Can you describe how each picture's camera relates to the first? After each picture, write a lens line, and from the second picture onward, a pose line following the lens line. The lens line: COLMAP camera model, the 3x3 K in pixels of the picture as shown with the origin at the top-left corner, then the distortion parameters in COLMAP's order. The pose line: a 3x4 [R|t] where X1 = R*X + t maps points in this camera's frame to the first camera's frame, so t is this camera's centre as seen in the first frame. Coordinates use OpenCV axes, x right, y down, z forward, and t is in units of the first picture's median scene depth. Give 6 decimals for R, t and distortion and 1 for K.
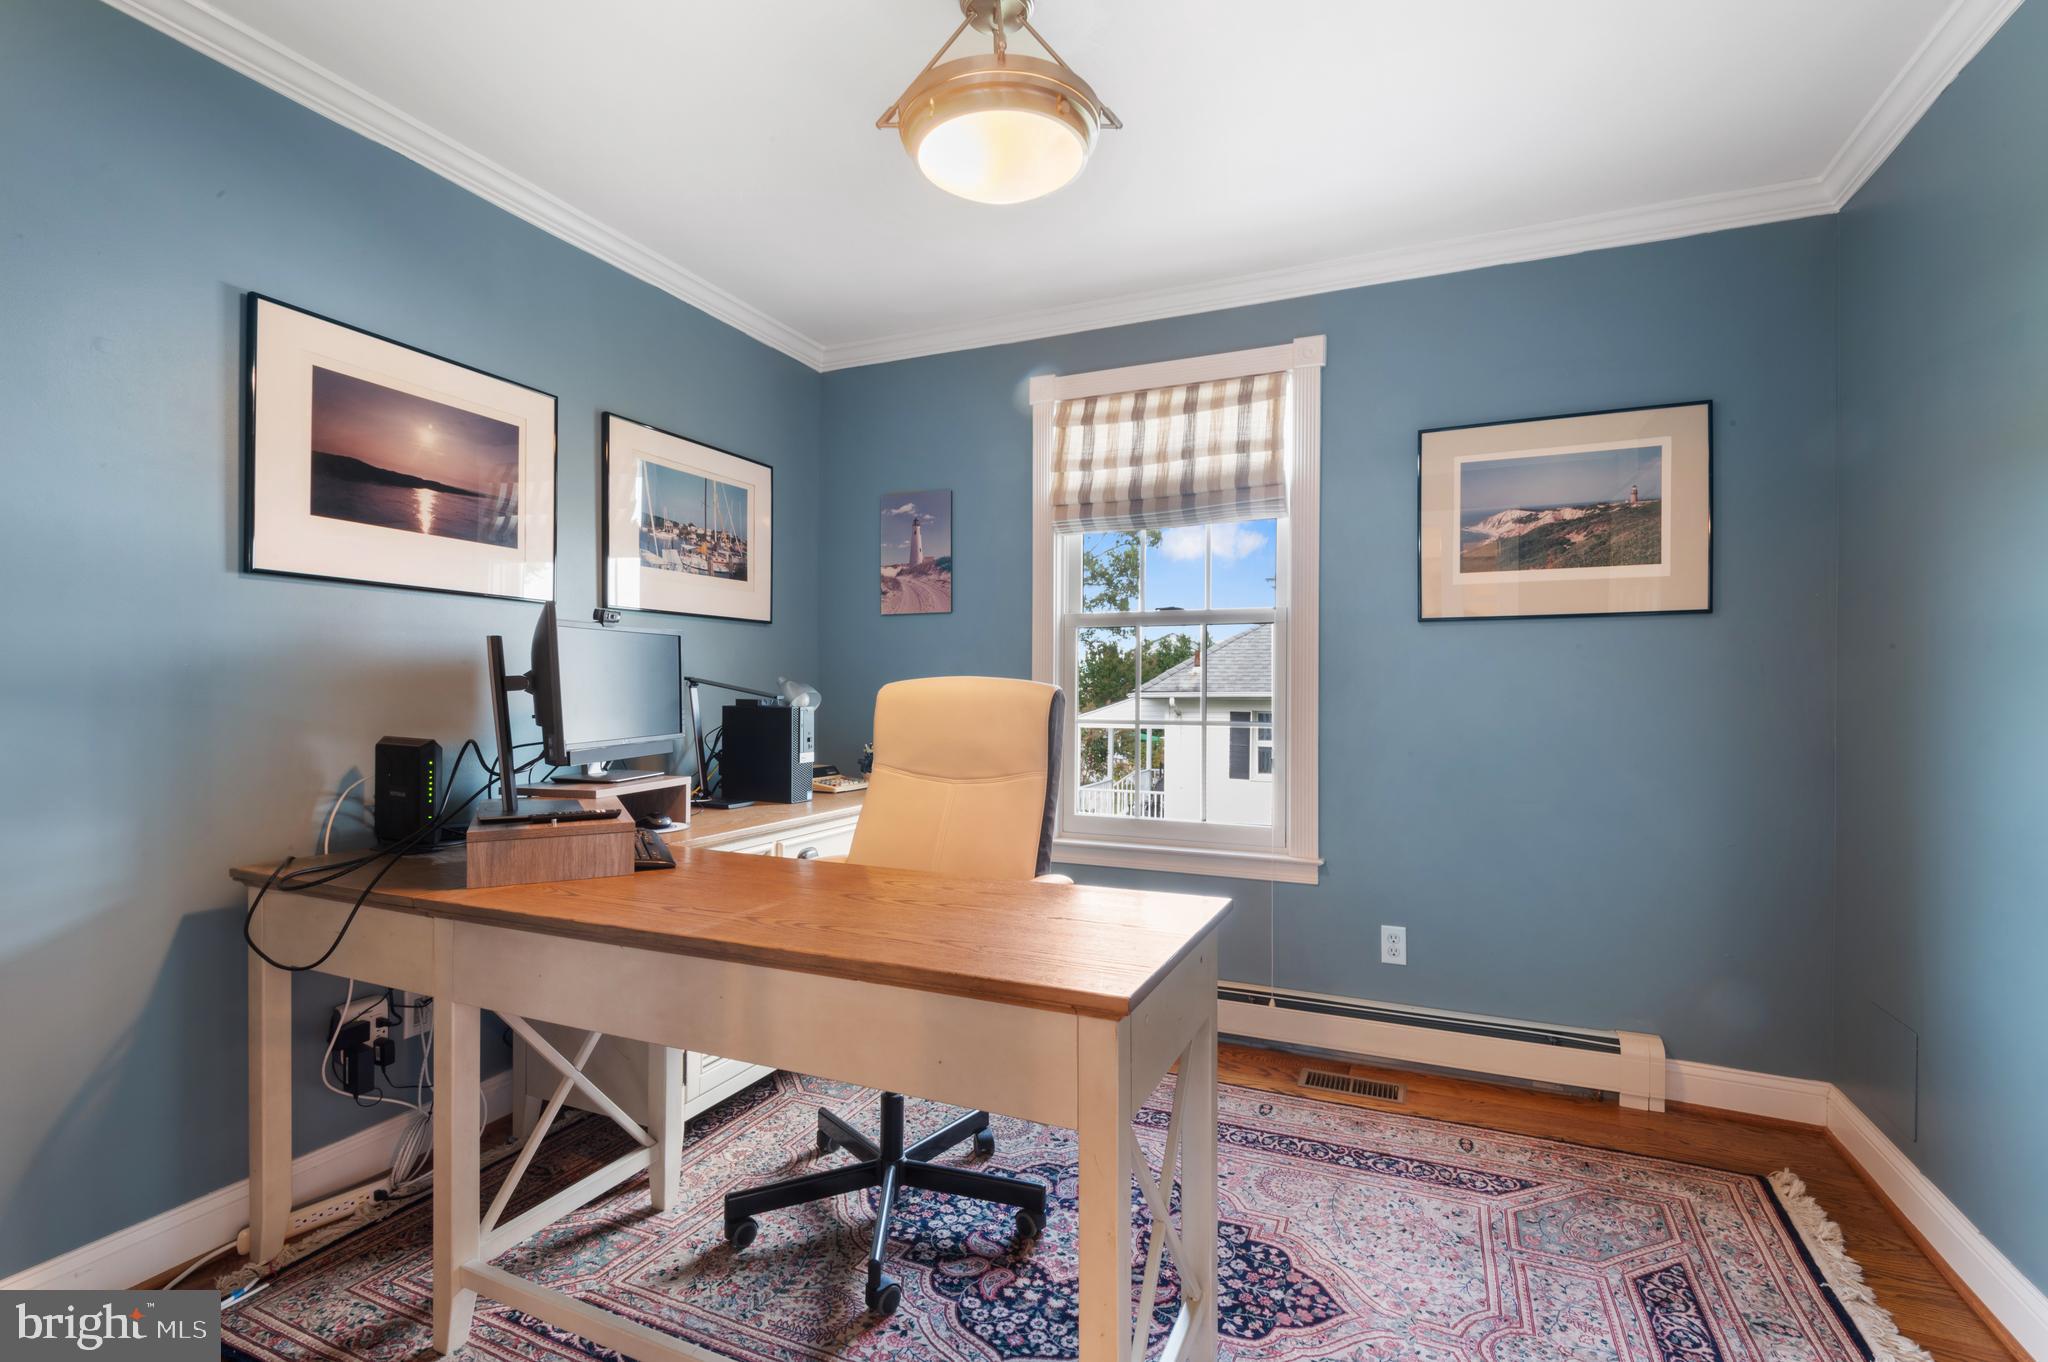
lens RADIAL K [[932.2, 0, 1023.8], [0, 932.2, 687.0], [0, 0, 1]] dist [-0.003564, -0.004038]
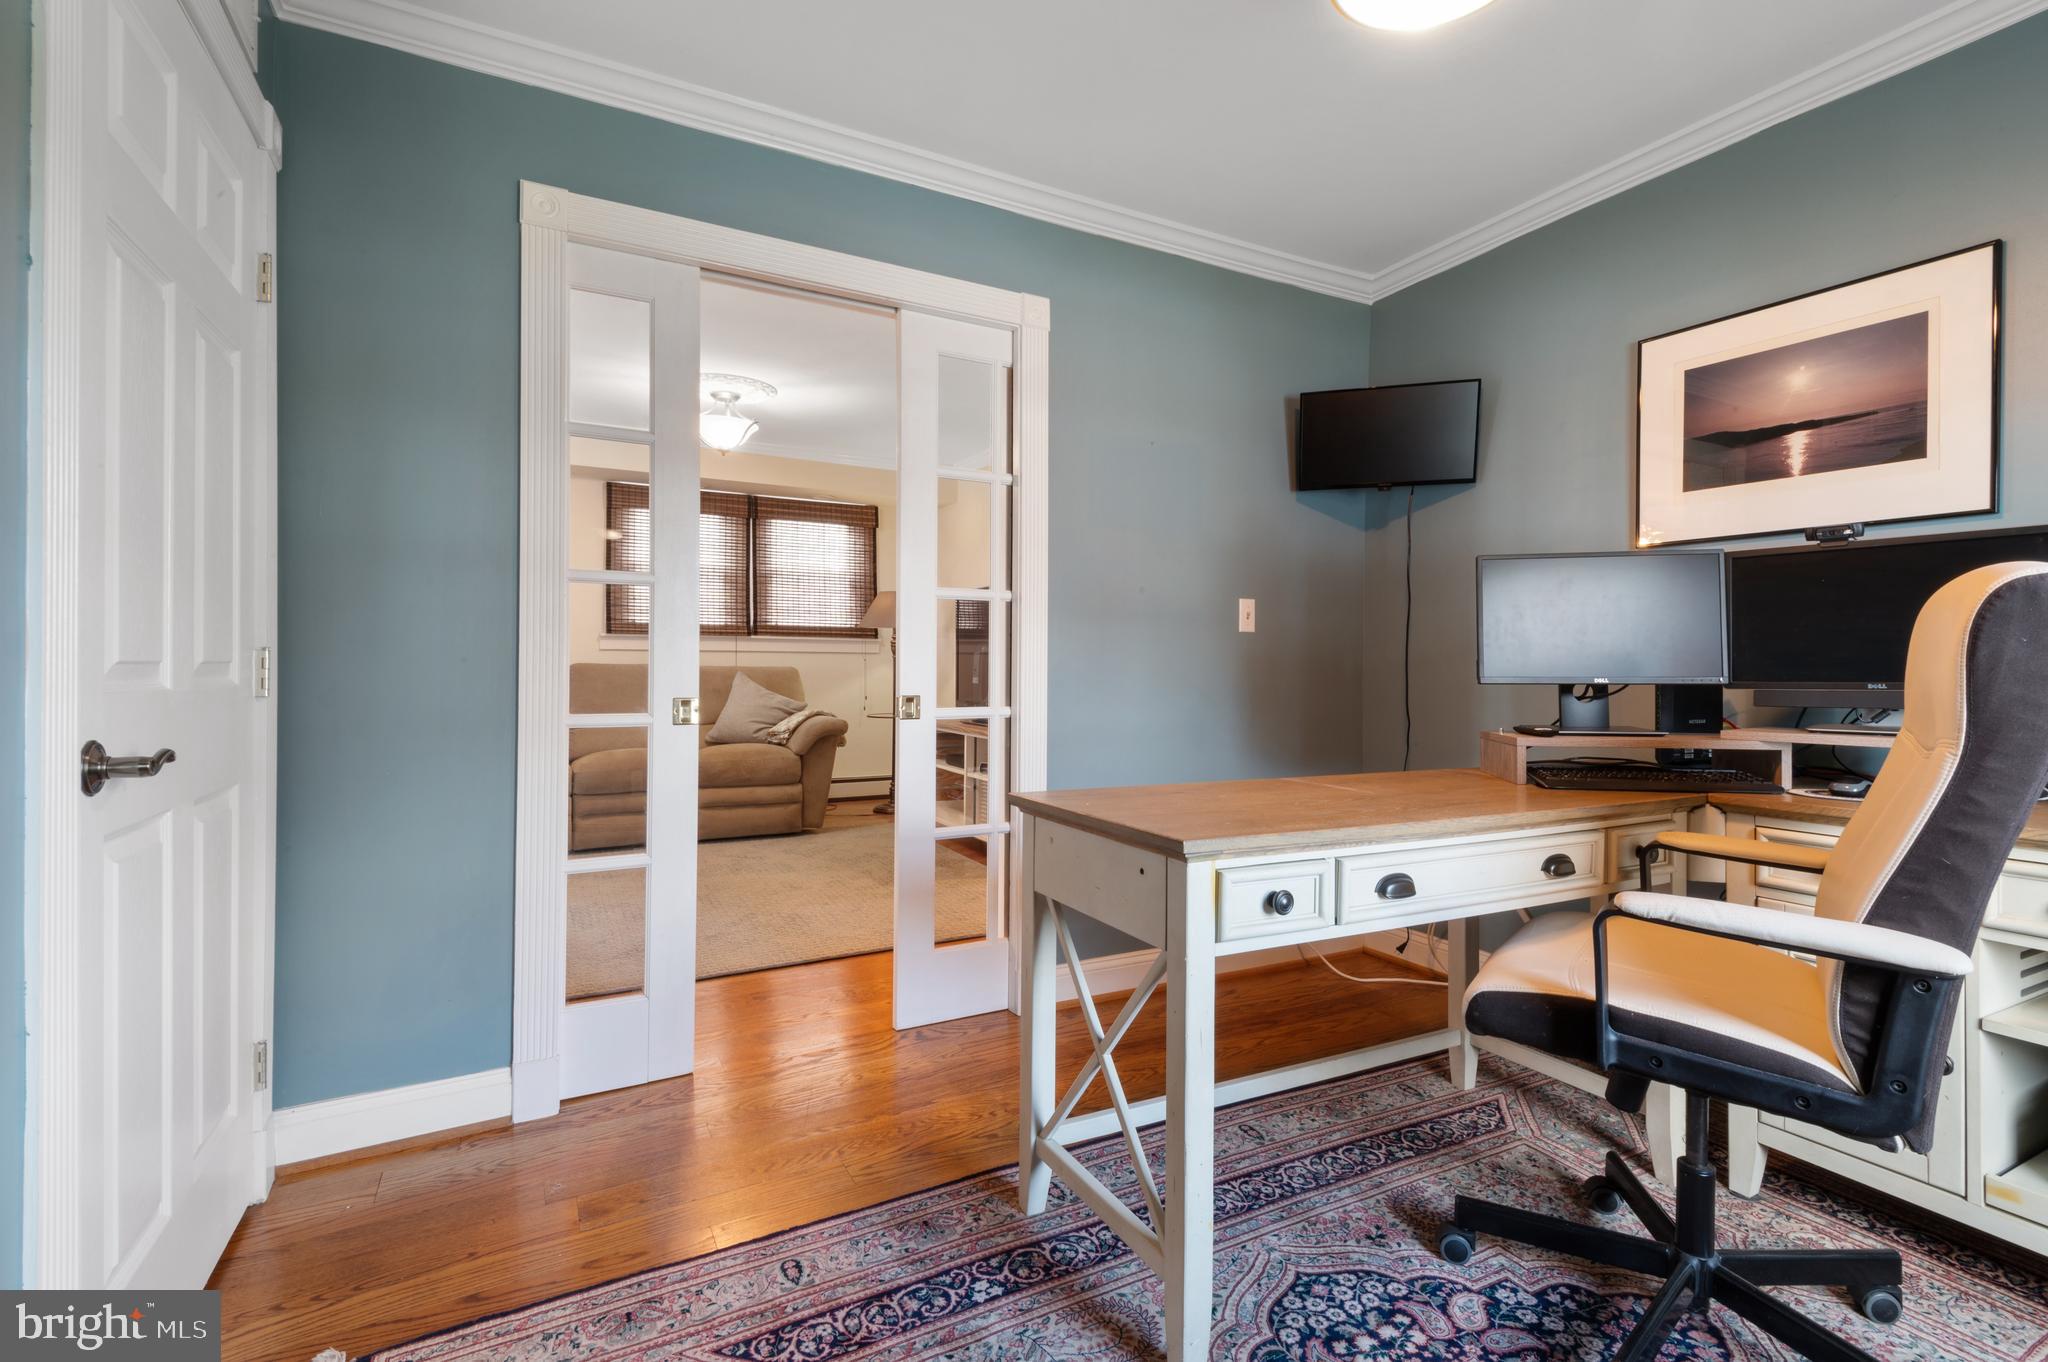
lens RADIAL K [[932.2, 0, 1026.9], [0, 932.2, 669.7], [0, 0, 1]] dist [-0.003564, -0.004038]
pose [[-0.621203, -0.000311, -0.783649, 0.738492], [-0.001150, 0.999999, 0.000514, 0.050728], [0.783649, 0.001221, -0.621203, 1.079561]]
